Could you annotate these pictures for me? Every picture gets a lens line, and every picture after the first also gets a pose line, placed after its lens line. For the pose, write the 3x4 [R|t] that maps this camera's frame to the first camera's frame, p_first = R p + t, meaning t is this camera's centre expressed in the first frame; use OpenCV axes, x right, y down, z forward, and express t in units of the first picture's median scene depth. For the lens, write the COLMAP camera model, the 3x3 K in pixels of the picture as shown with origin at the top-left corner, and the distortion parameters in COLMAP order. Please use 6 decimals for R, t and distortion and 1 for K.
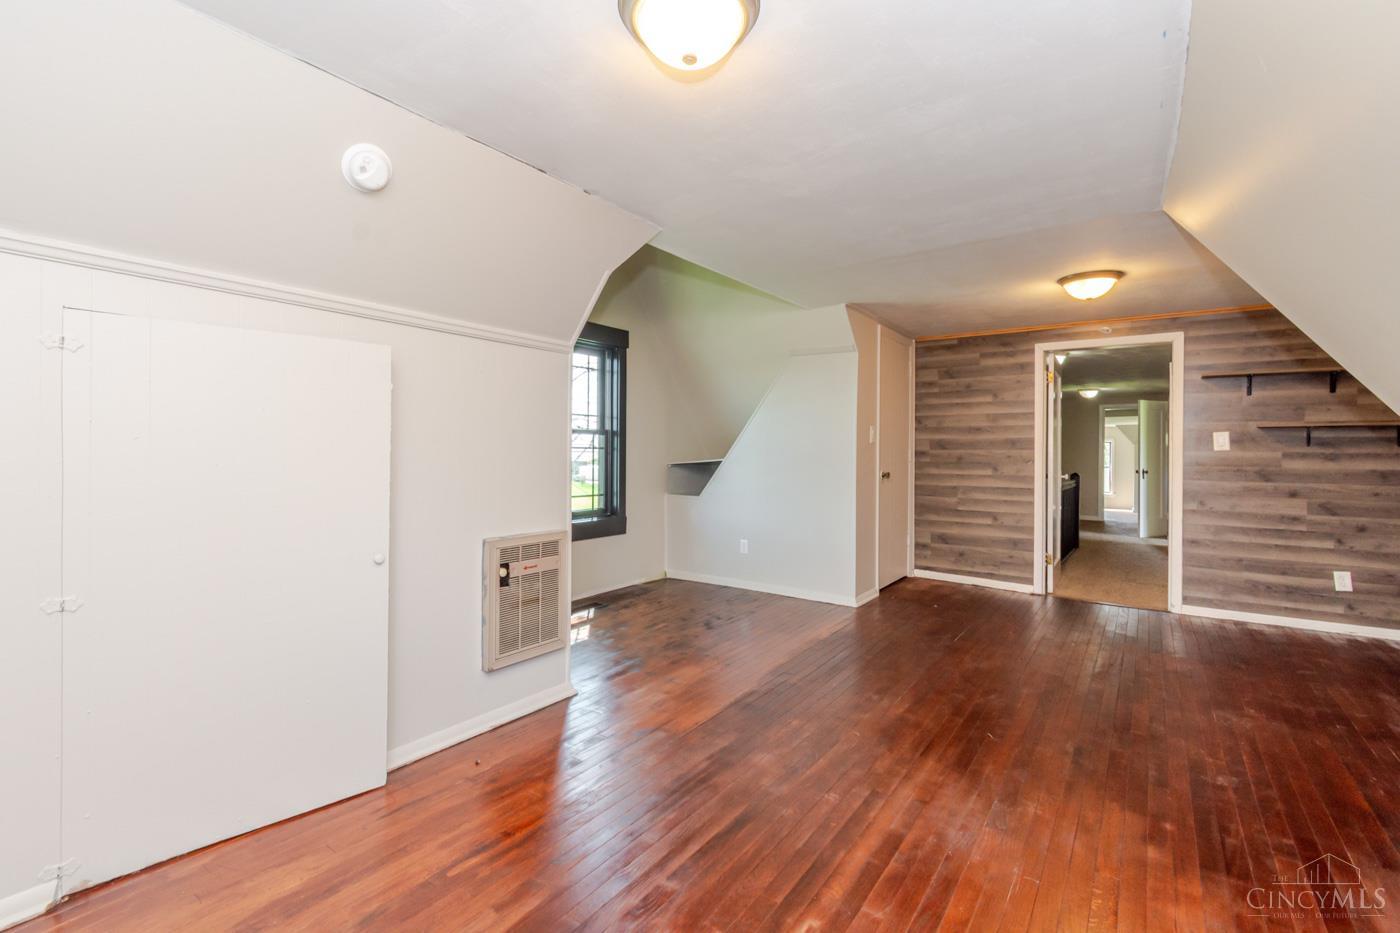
lens RADIAL K [[627.9, 0, 682.7], [0, 627.9, 458.8], [0, 0, 1]] dist [0.000866, -0.000467]
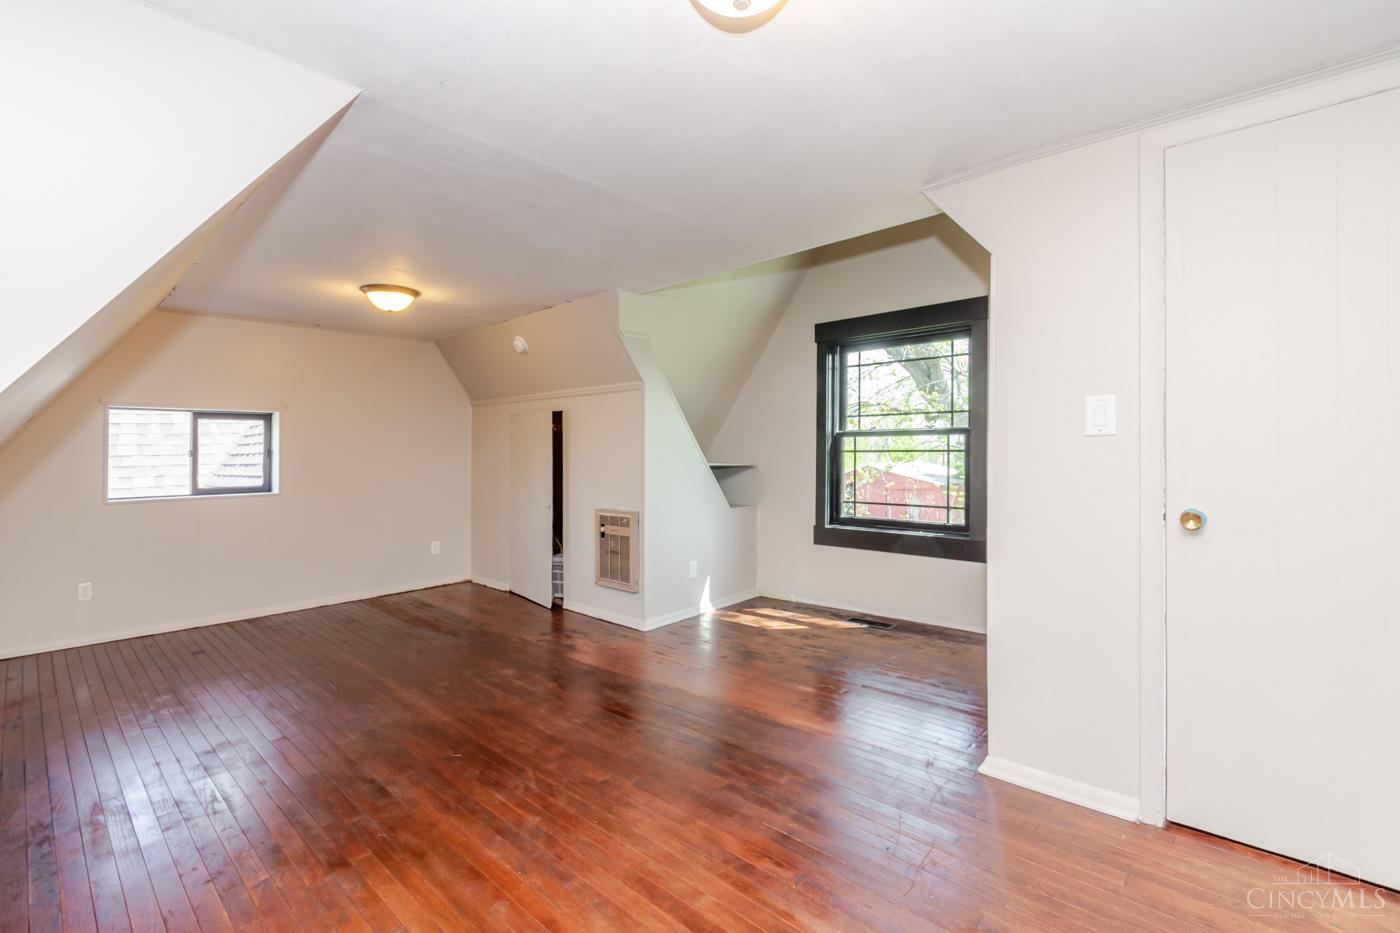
lens RADIAL K [[627.9, 0, 682.7], [0, 627.9, 458.8], [0, 0, 1]] dist [0.000866, -0.000467]
pose [[-0.123153, 0.002780, -0.992384, 1.317529], [-0.004318, 0.999985, 0.003337, -0.014988], [0.992378, 0.004696, -0.123139, 1.376853]]
